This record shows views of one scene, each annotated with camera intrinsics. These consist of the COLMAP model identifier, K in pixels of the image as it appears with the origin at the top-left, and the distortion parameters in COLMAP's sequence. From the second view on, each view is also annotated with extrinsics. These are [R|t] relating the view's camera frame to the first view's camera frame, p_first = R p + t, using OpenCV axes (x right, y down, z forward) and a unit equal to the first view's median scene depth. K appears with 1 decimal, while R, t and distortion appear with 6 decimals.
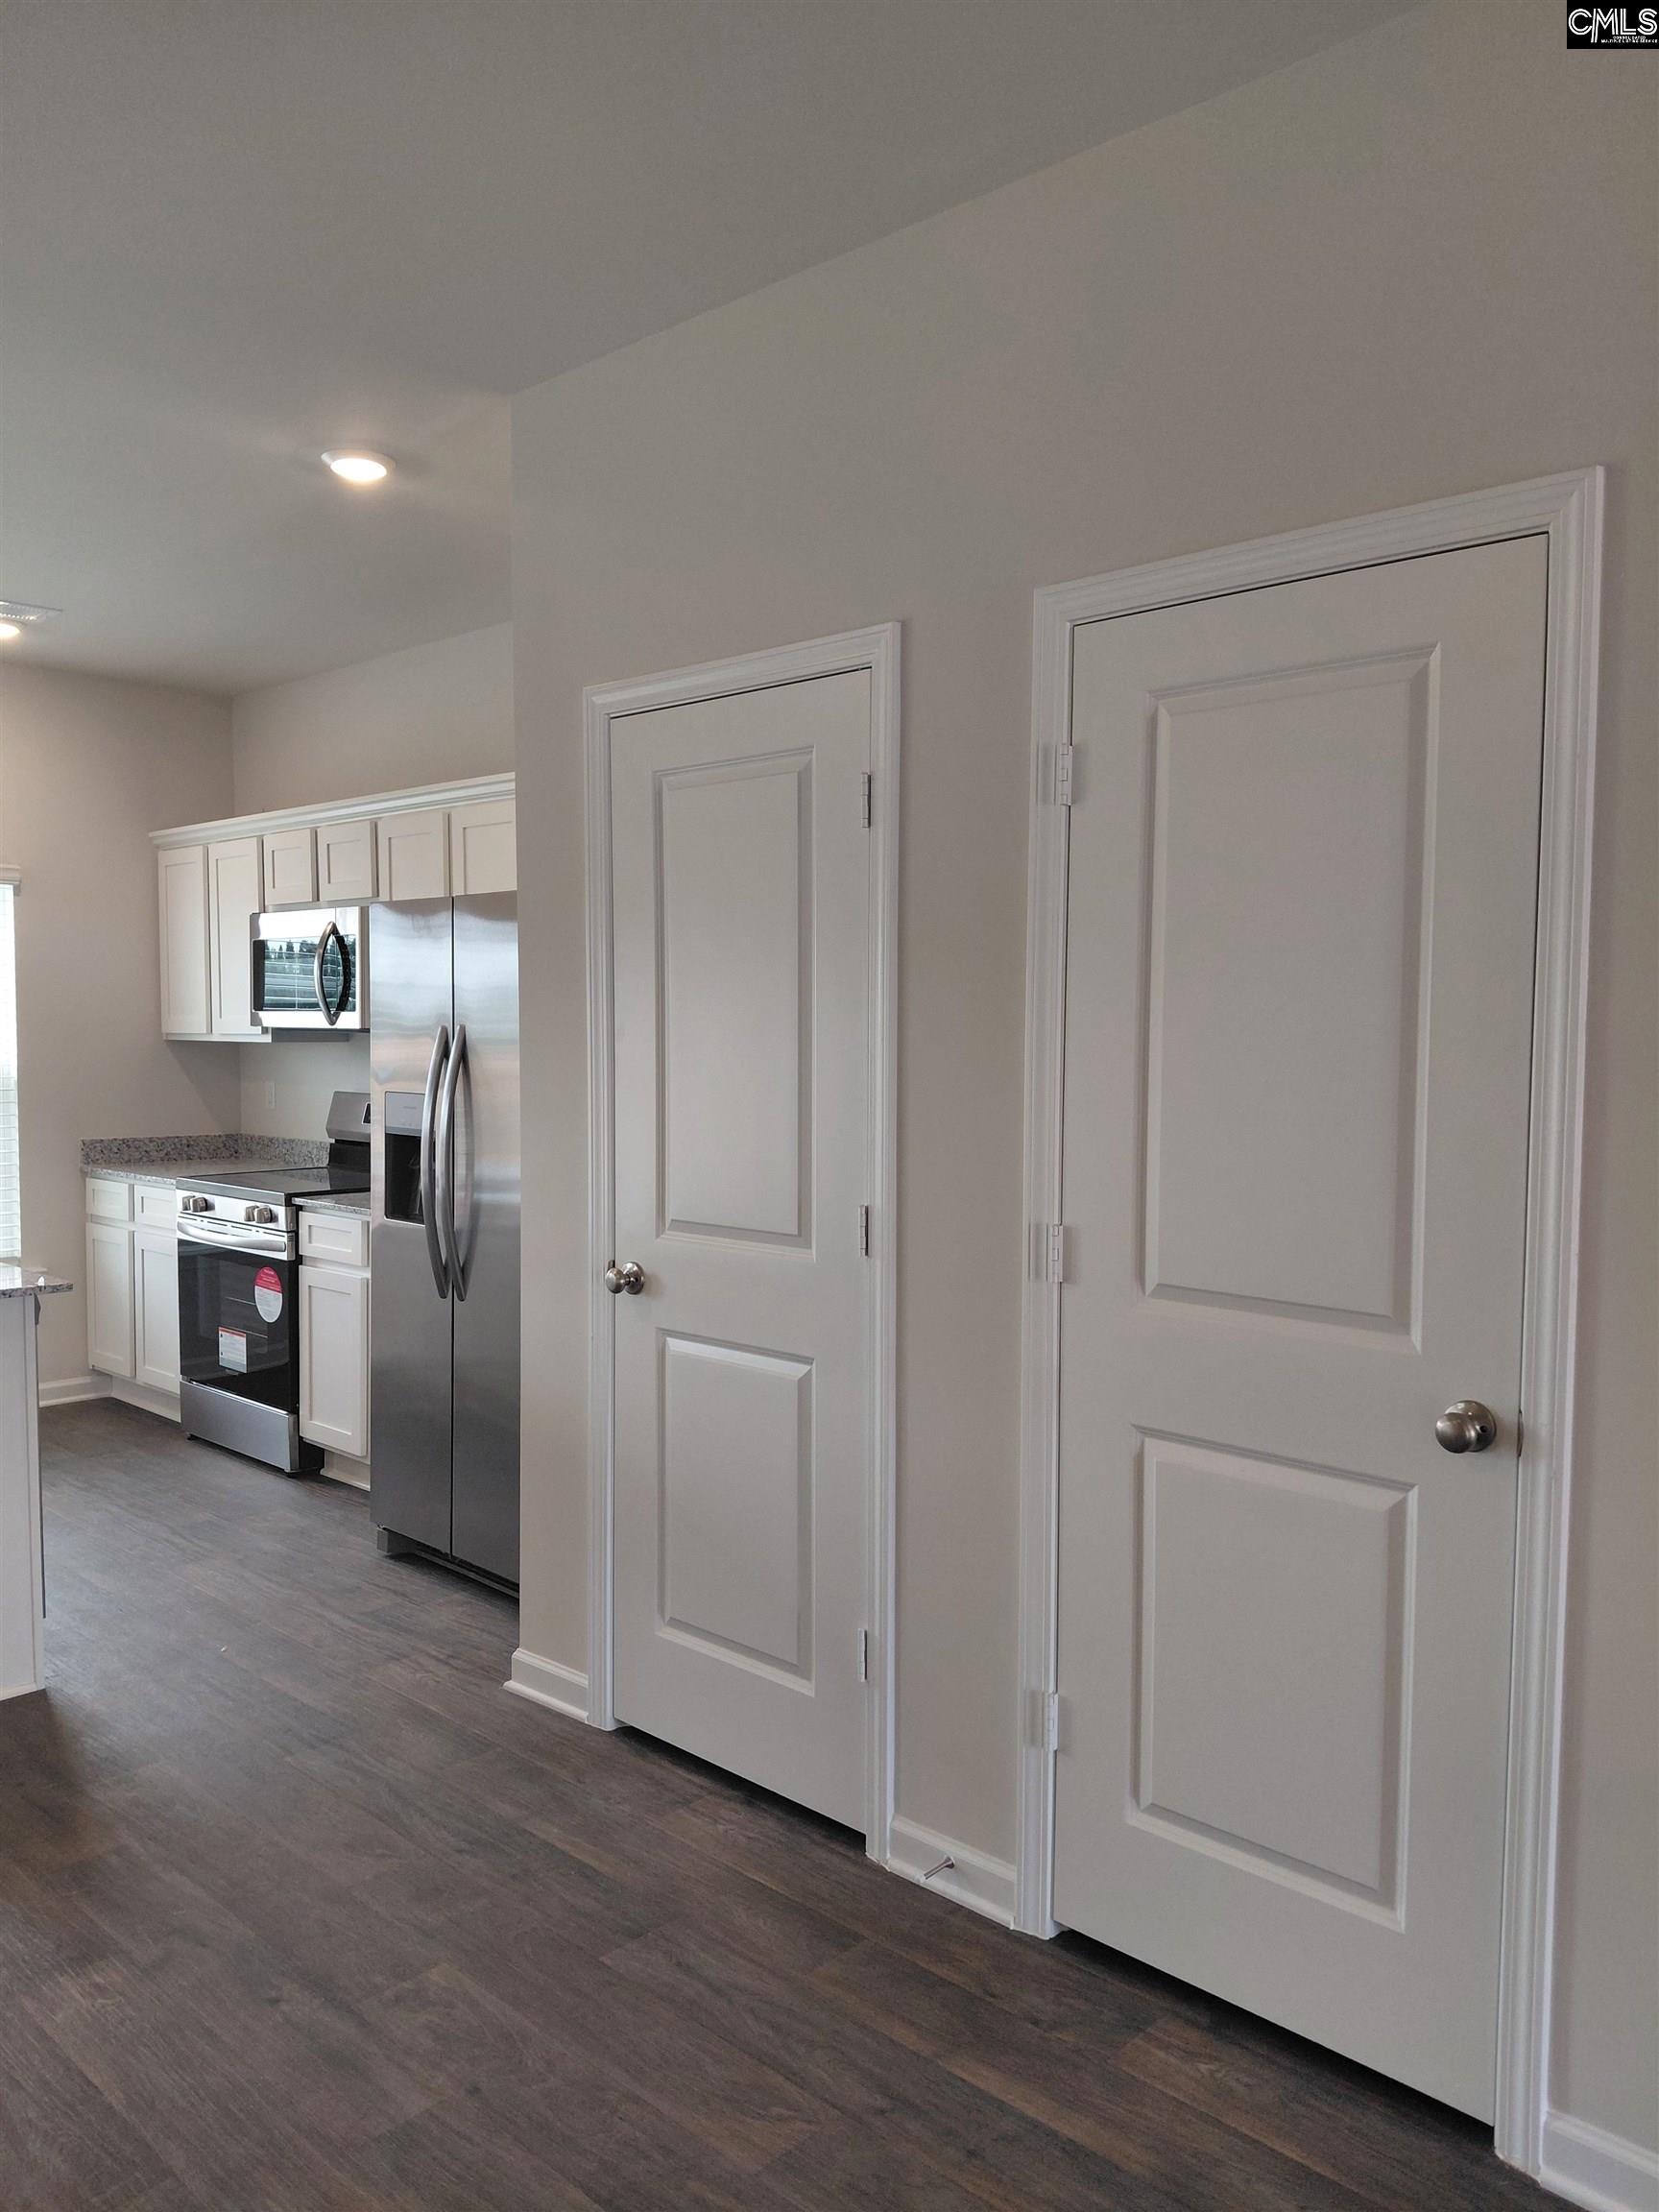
lens RADIAL K [[1654.0, 0, 888.1], [0, 1654.0, 1161.5], [0, 0, 1]] dist [0.043460, -0.076786]
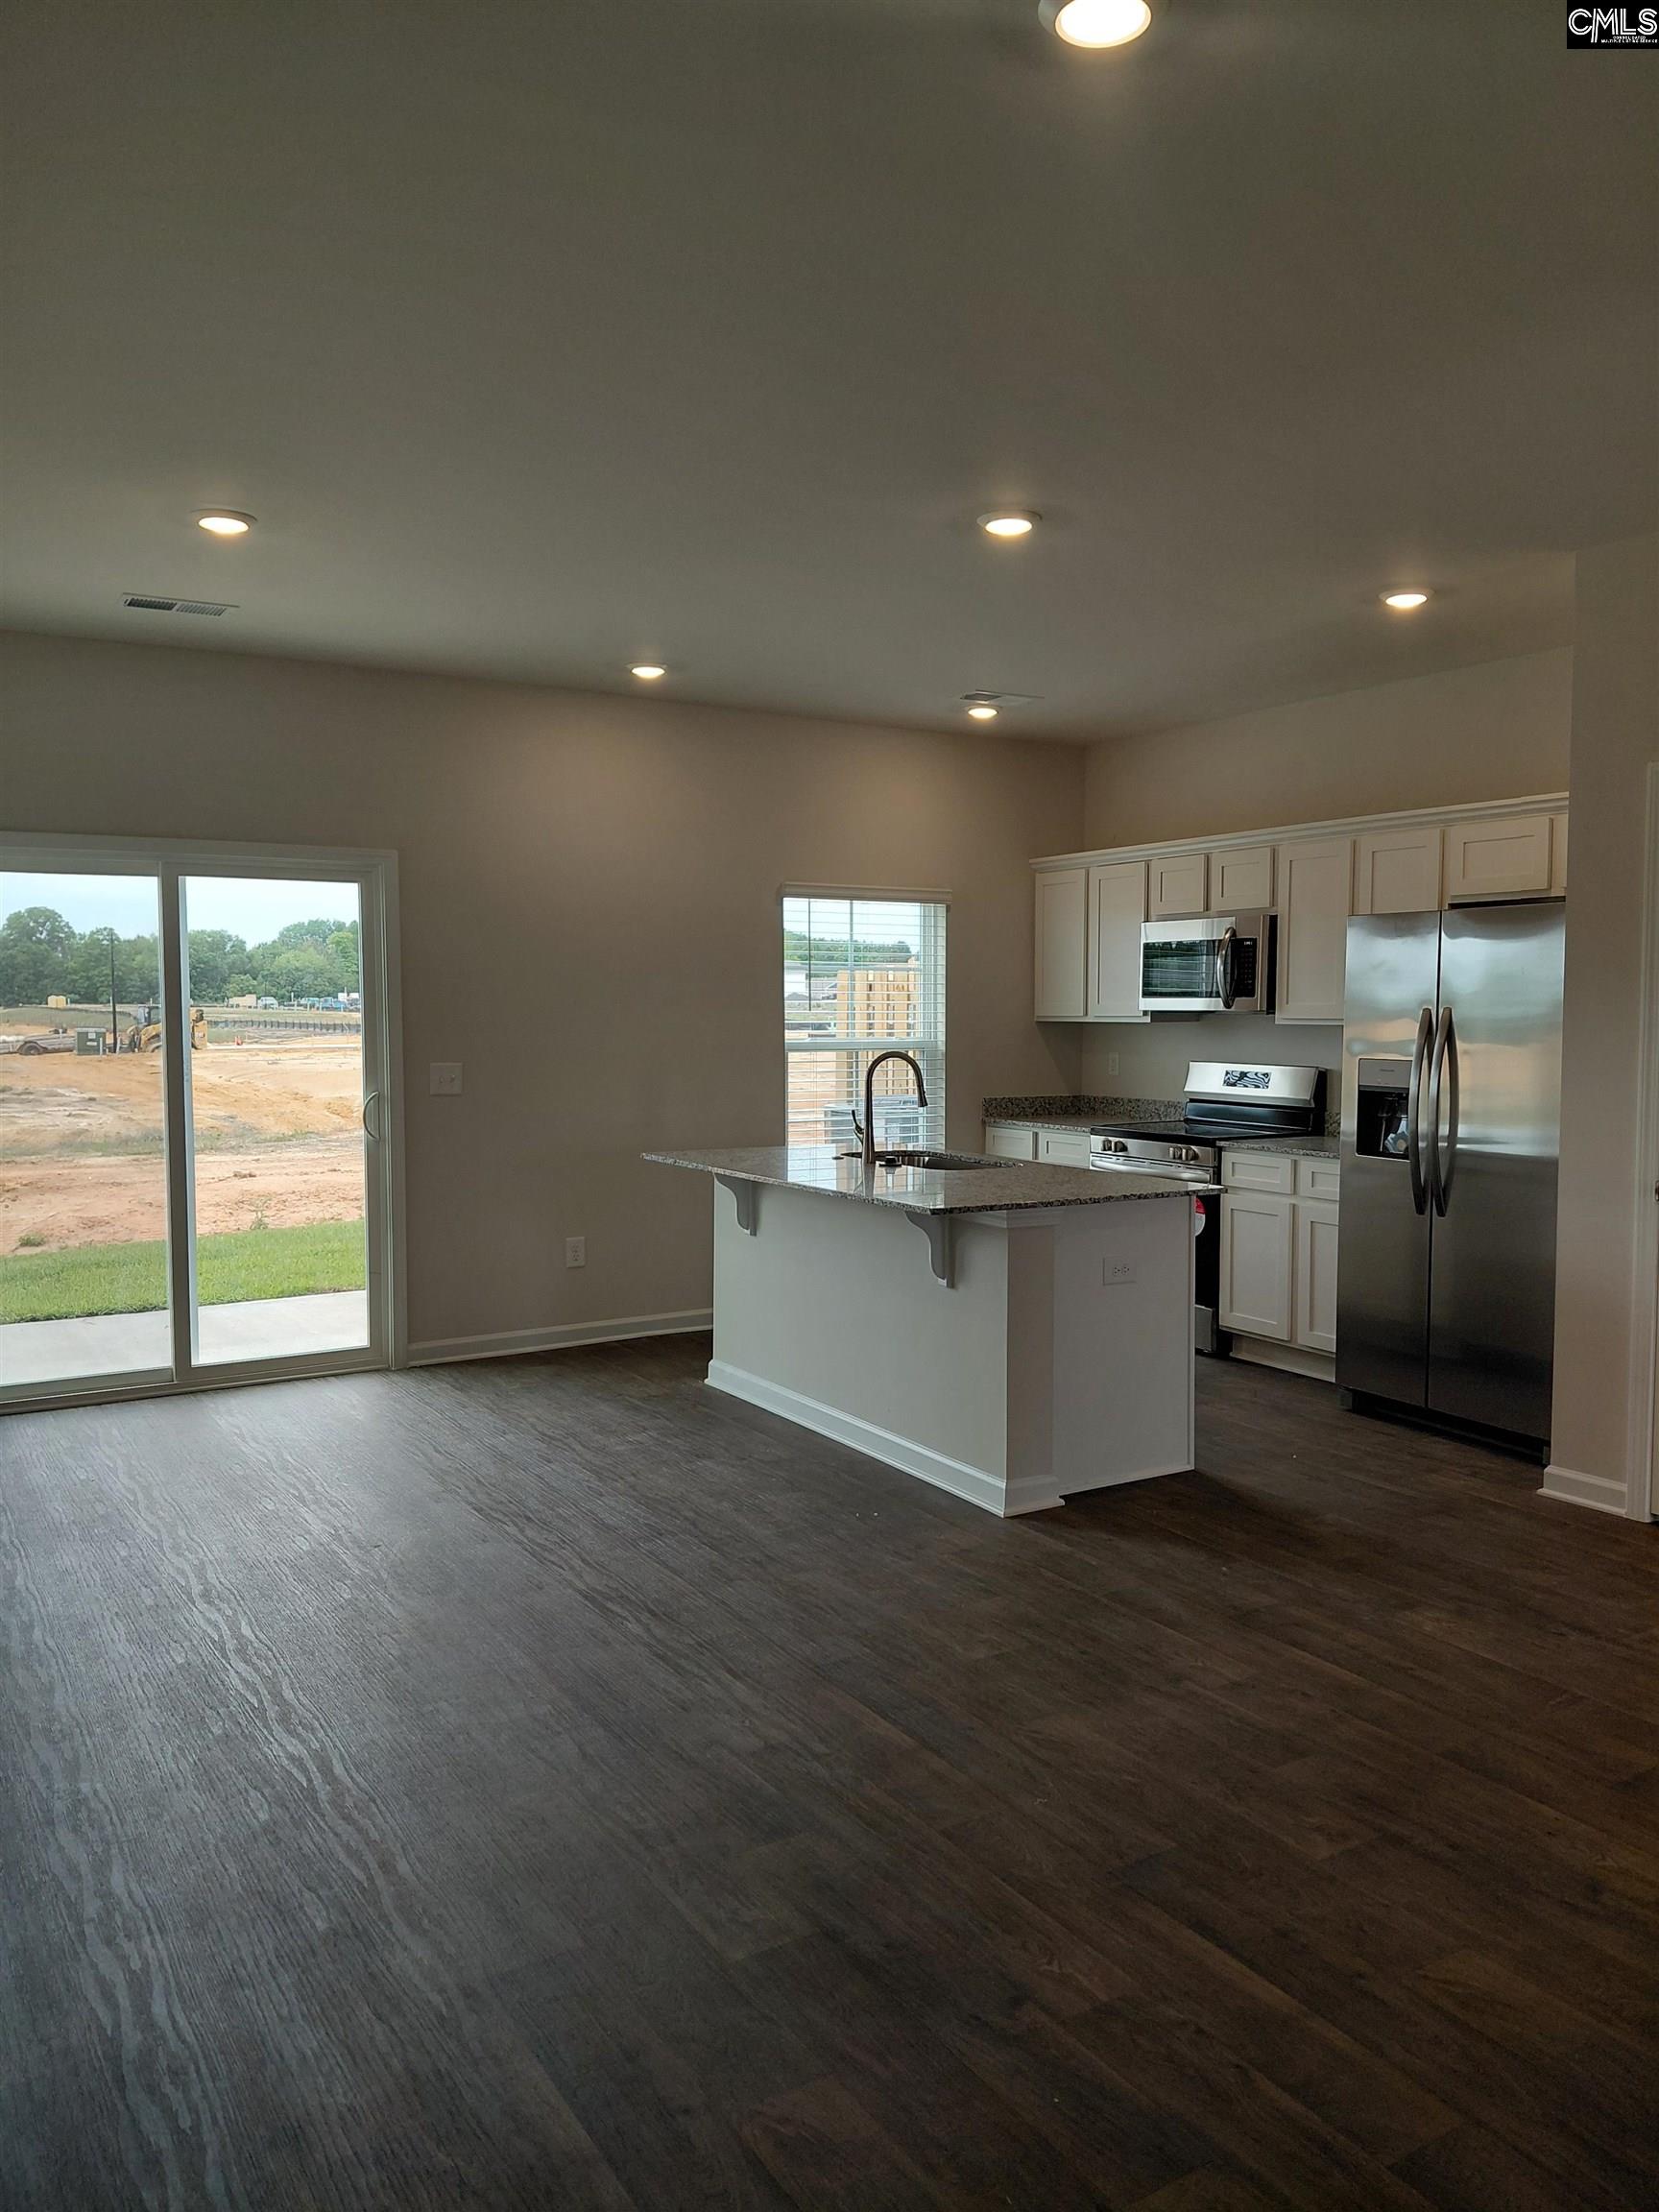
lens RADIAL K [[1654.0, 0, 845.9], [0, 1654.0, 1129.1], [0, 0, 1]] dist [0.043460, -0.076786]
pose [[0.965562, 0.013633, -0.259817, -0.299534], [-0.016435, 0.999828, -0.008616, 0.028442], [0.259655, 0.012589, 0.965619, -0.324795]]
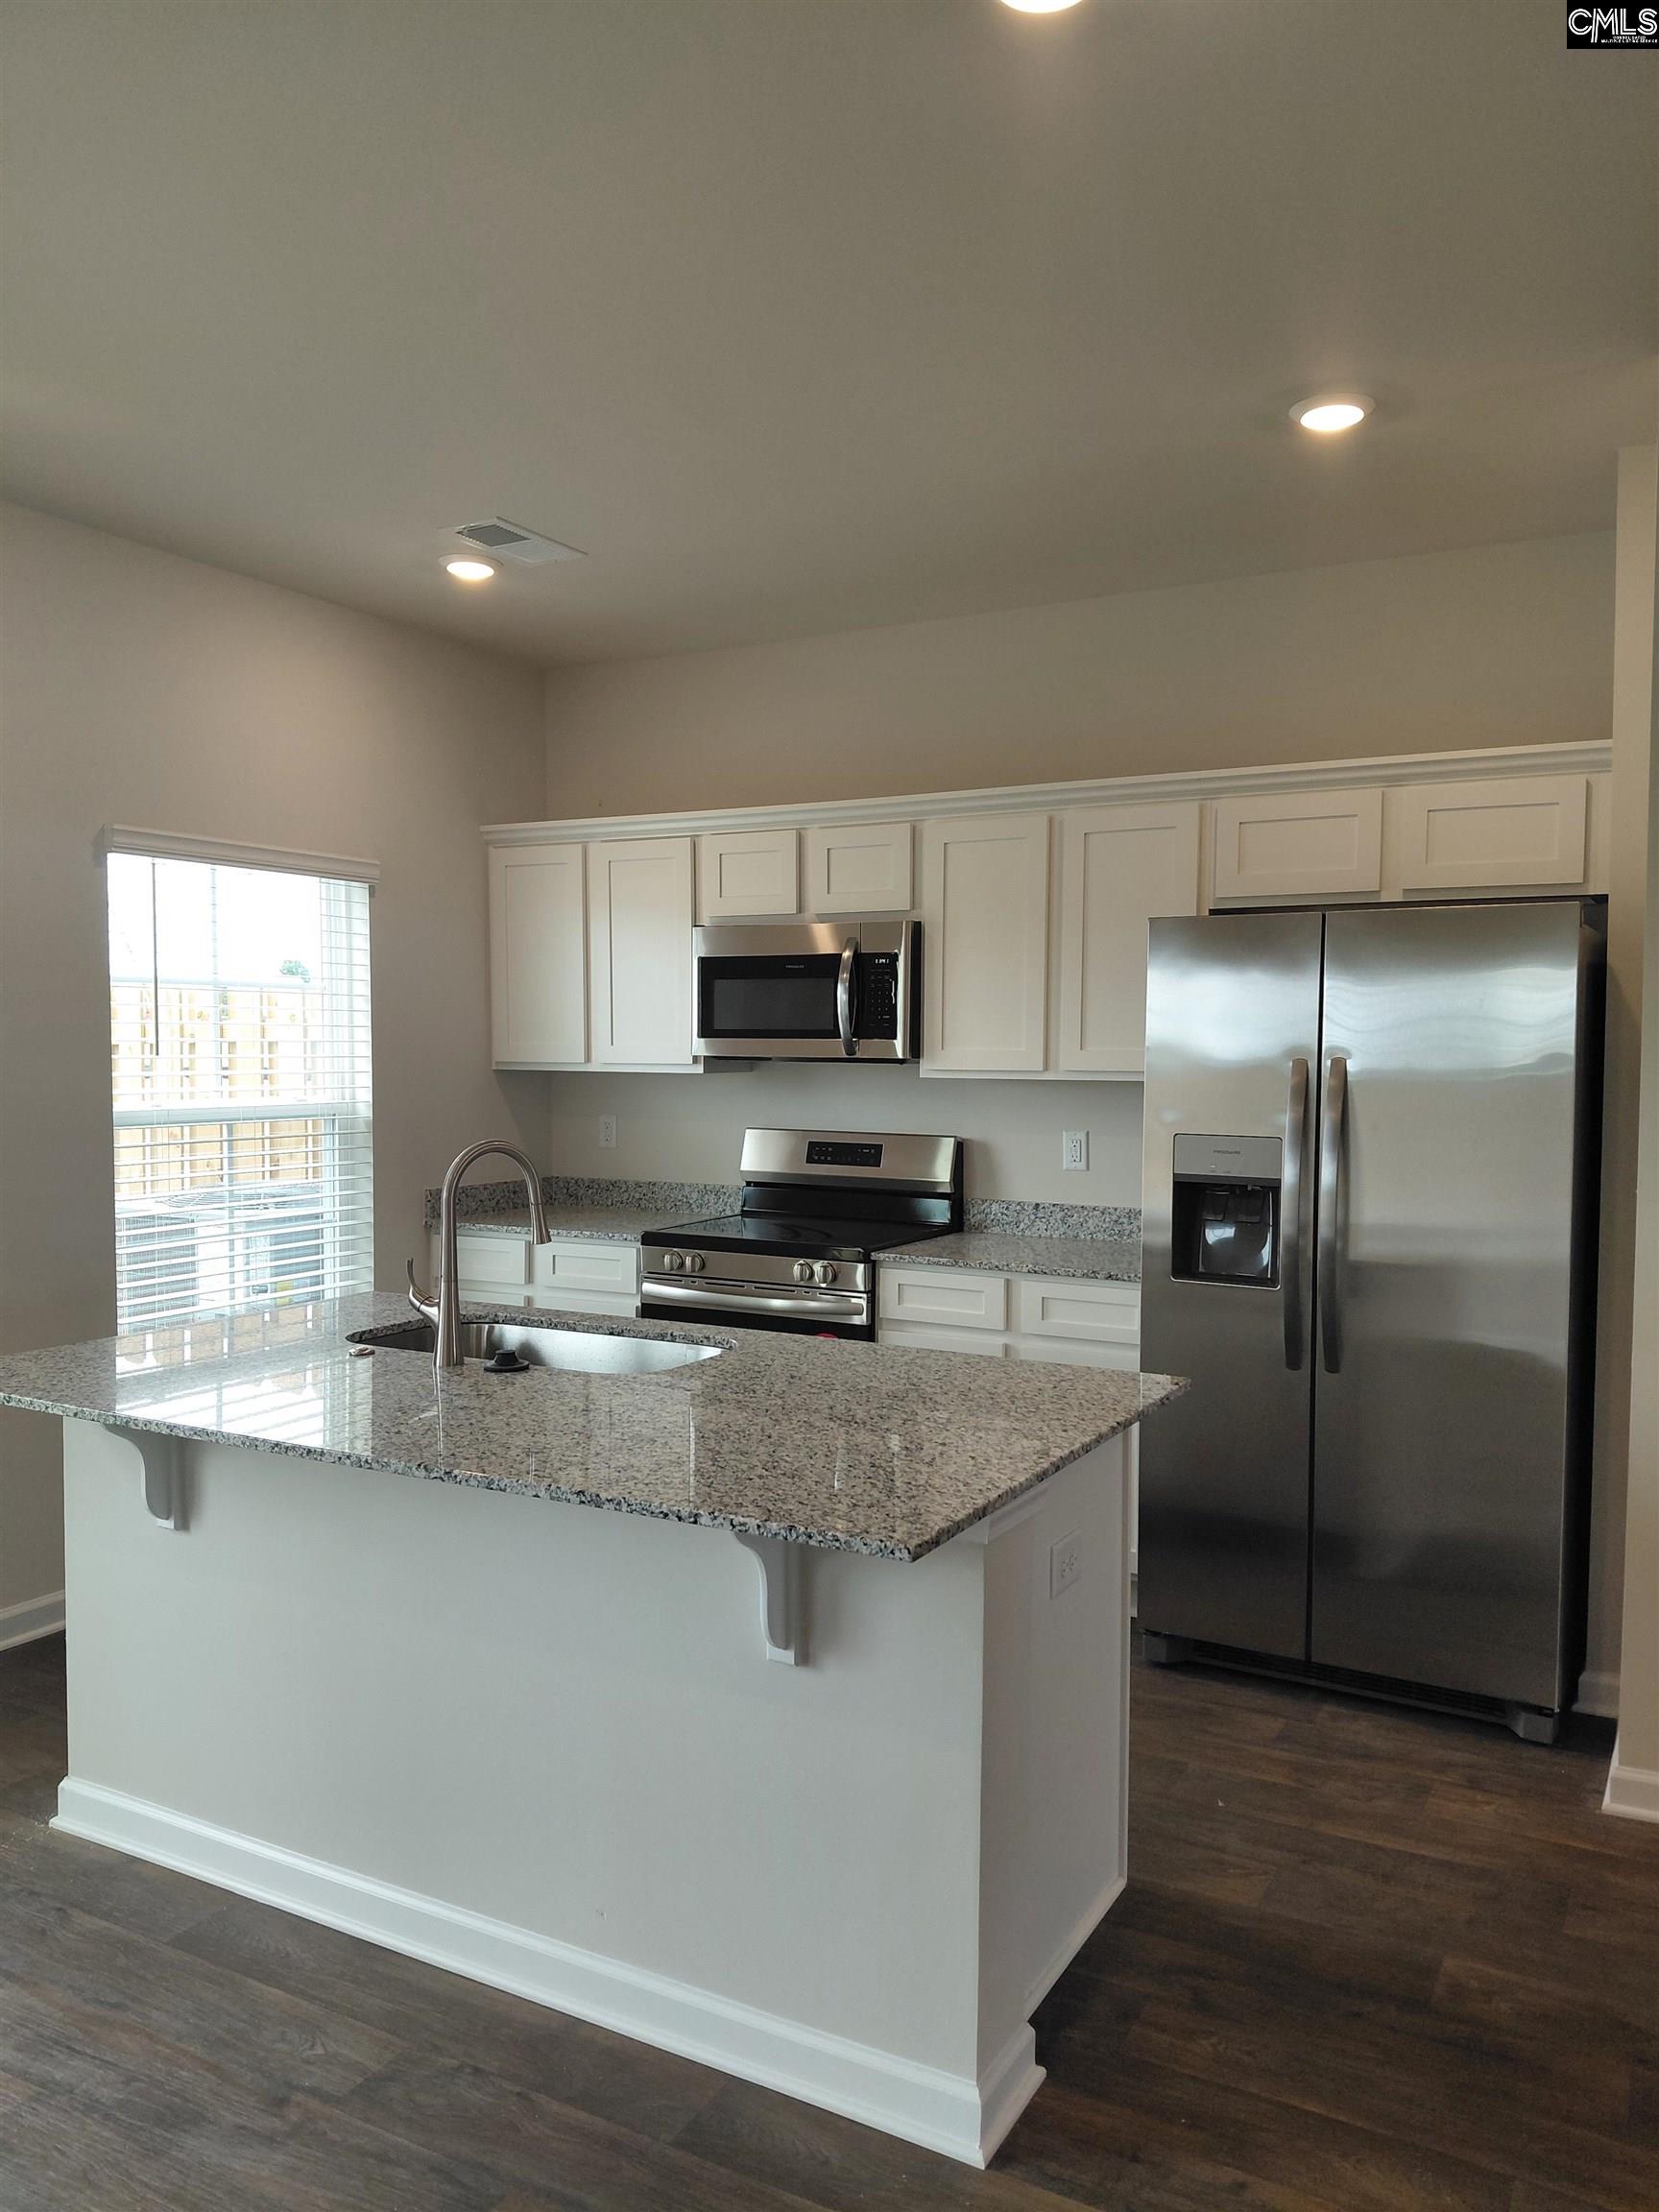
lens RADIAL K [[1654.0, 0, 851.8], [0, 1654.0, 1110.6], [0, 0, 1]] dist [0.043460, -0.076786]
pose [[0.965499, -0.012761, 0.260095, -0.587535], [0.022329, 0.999177, -0.033865, -0.023234], [-0.259449, 0.038504, 0.964989, 0.167281]]
